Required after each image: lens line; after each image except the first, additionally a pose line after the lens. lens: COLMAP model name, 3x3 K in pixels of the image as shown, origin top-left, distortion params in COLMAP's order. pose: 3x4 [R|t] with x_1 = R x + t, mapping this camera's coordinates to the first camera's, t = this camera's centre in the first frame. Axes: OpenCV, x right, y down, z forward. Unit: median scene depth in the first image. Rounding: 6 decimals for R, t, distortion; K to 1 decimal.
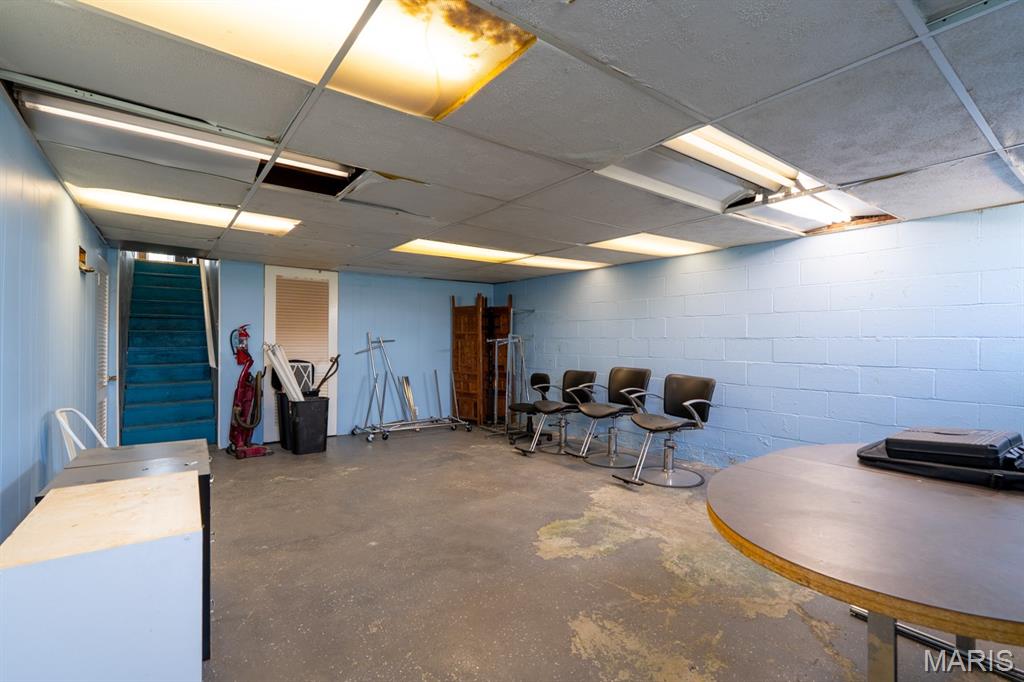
lens RADIAL K [[479.7, 0, 510.1], [0, 479.7, 341.5], [0, 0, 1]] dist [-0.001763, 0.001082]
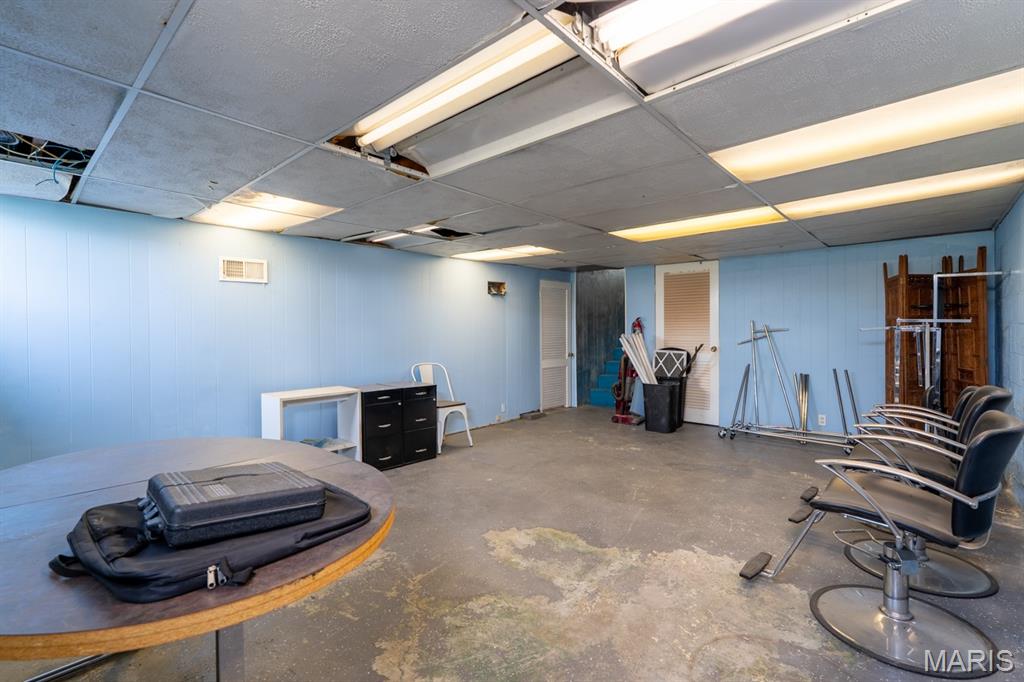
lens RADIAL K [[479.7, 0, 508.8], [0, 479.7, 335.7], [0, 0, 1]] dist [-0.001763, 0.001082]
pose [[0.159820, 0.007612, -0.987117, 0.881461], [0.005959, 0.999945, 0.008676, -0.001822], [0.987128, -0.007269, 0.159766, 0.686464]]
